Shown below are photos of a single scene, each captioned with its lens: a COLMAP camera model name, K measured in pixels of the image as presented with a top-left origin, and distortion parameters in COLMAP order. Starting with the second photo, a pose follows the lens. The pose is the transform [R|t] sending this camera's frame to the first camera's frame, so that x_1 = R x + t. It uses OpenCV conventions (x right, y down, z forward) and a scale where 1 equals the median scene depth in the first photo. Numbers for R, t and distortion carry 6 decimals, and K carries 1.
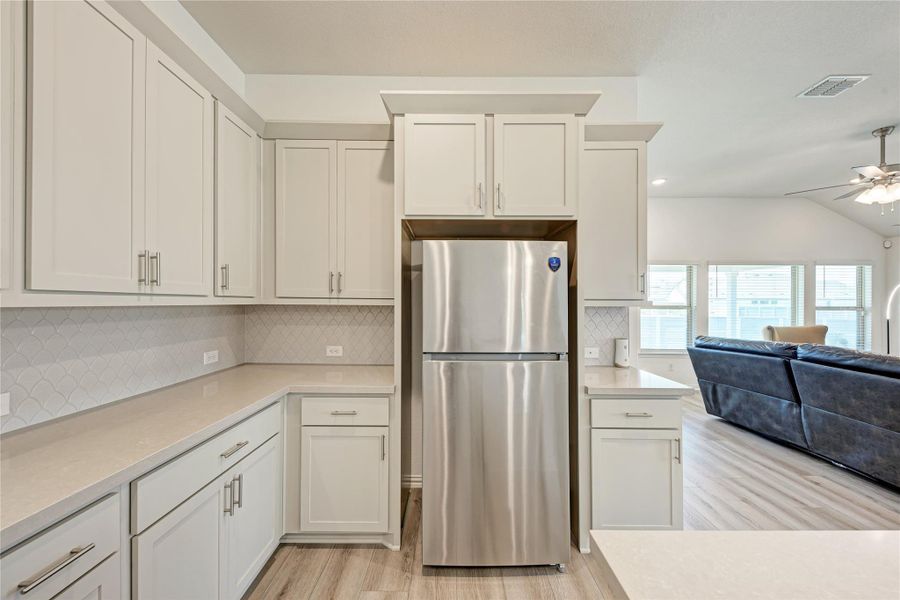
lens RADIAL K [[327.1, 0, 450.0], [0, 327.1, 300.0], [0, 0, 1]] dist [0.003929, 0.000157]
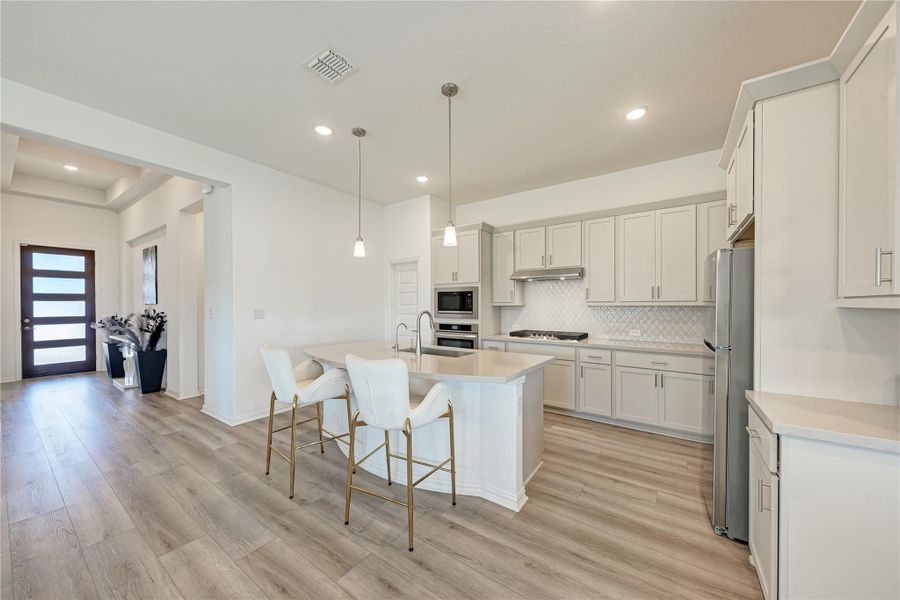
lens RADIAL K [[322.6, 0, 453.8], [0, 322.6, 303.5], [0, 0, 1]] dist [0.000831, -0.000072]
pose [[-0.561777, -0.007624, -0.827254, 1.471498], [0.006318, 0.999889, -0.013506, 0.016560], [0.827265, -0.012814, -0.561666, 0.711617]]
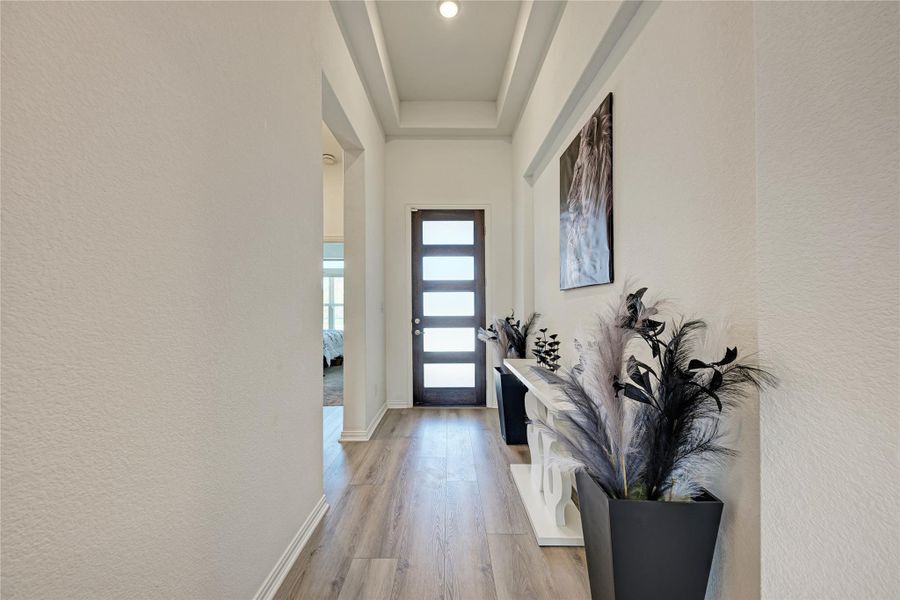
lens RADIAL K [[335.3, 0, 449.1], [0, 335.3, 305.9], [0, 0, 1]] dist [0.002791, 0.000268]
pose [[-0.999837, -0.004688, -0.017408, 1.065957], [-0.004455, 0.999900, -0.013406, 0.041838], [0.017469, -0.013326, -0.999759, -2.047623]]
